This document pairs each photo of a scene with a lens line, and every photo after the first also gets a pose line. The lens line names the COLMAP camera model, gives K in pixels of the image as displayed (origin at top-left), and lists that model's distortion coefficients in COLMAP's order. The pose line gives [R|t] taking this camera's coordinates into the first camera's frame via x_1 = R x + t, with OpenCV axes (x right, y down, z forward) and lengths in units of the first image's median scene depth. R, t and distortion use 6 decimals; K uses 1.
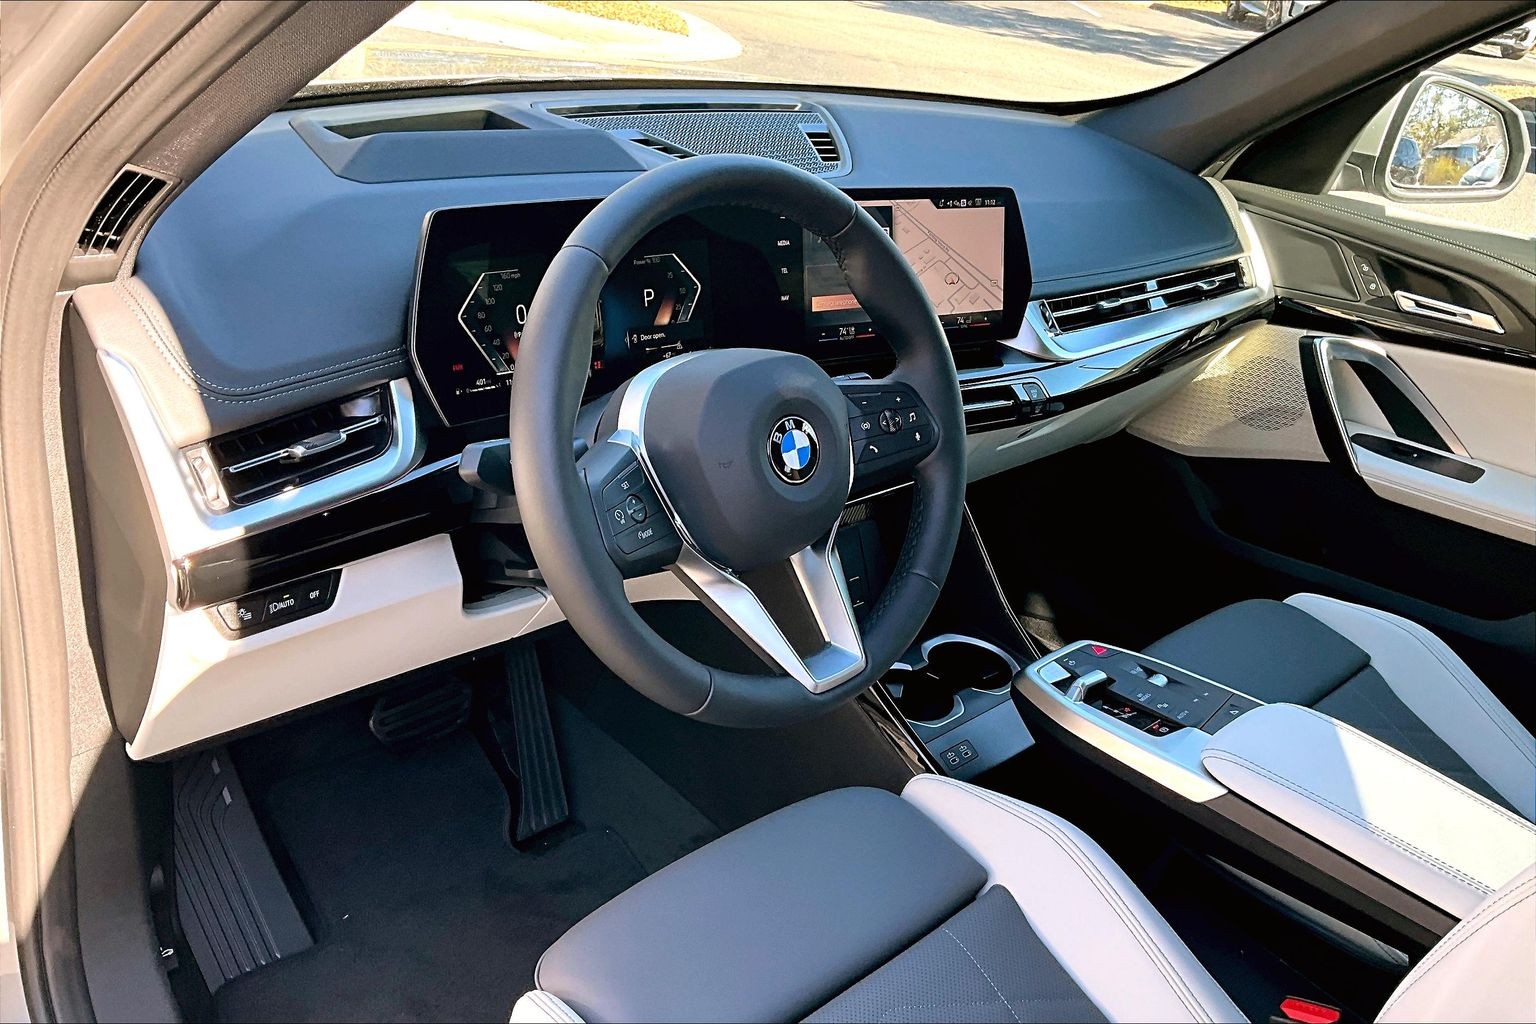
lens RADIAL K [[1281.1, 0, 768.0], [0, 1281.1, 512.0], [0, 0, 1]] dist [0.106781, -0.245432]
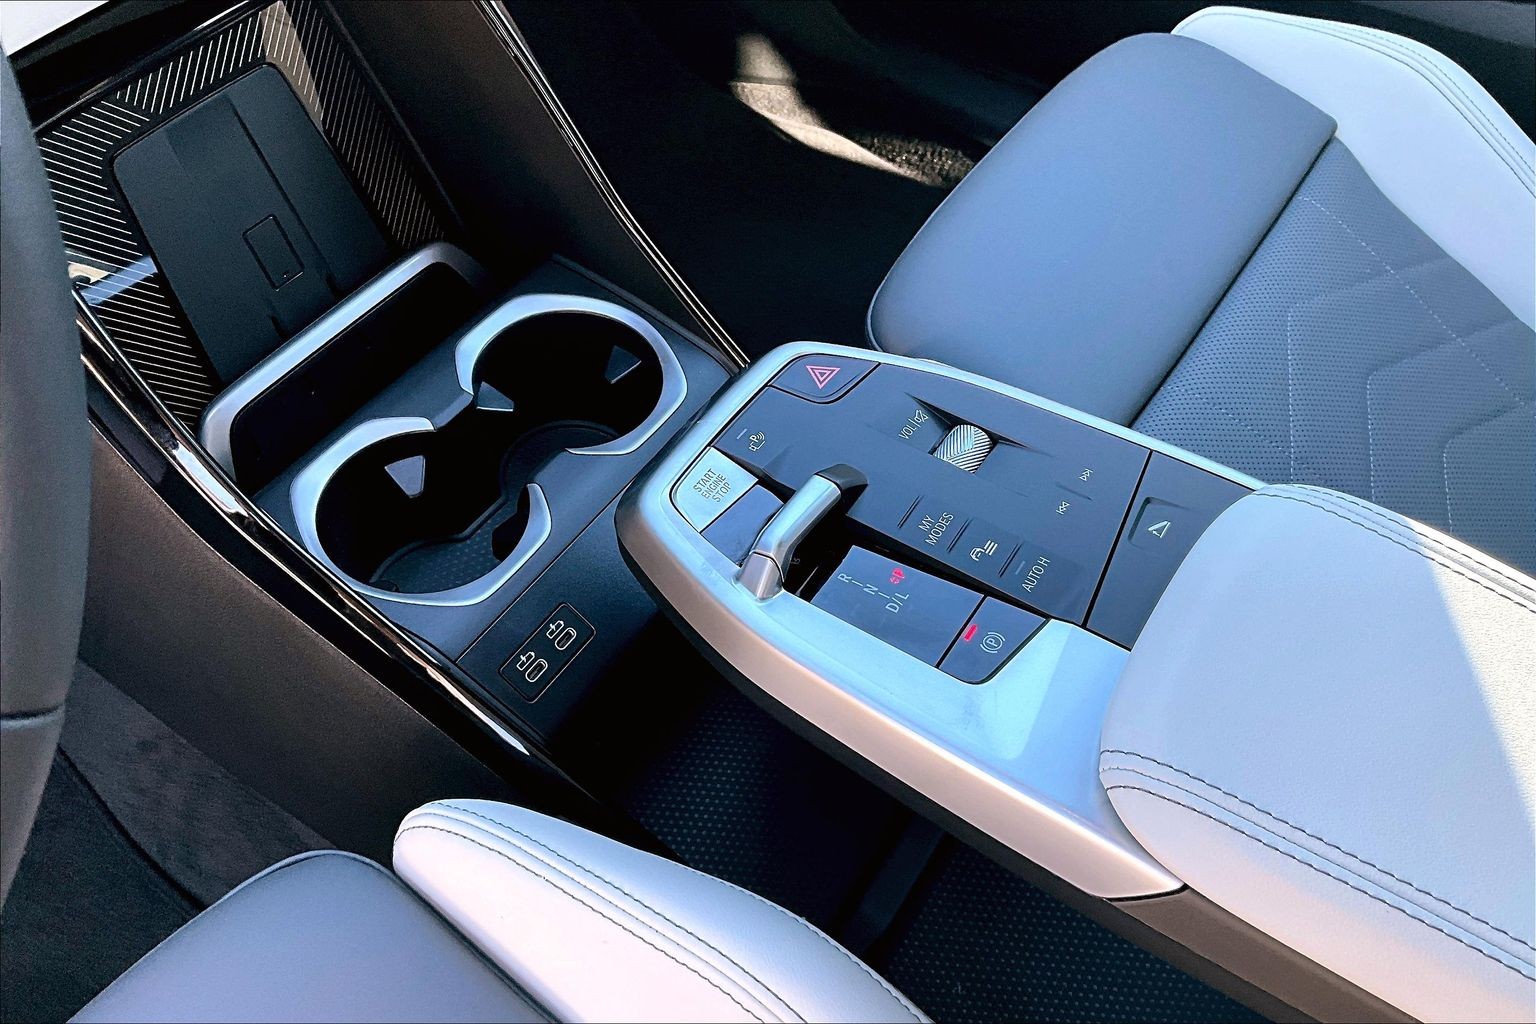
lens RADIAL K [[1226.6, 0, 768.0], [0, 1226.6, 512.0], [0, 0, 1]] dist [0.121580, -0.193339]
pose [[0.973954, -0.213356, 0.076769, 0.191221], [0.150572, 0.861701, 0.484561, -0.043511], [-0.169536, -0.460381, 0.871382, 0.613166]]
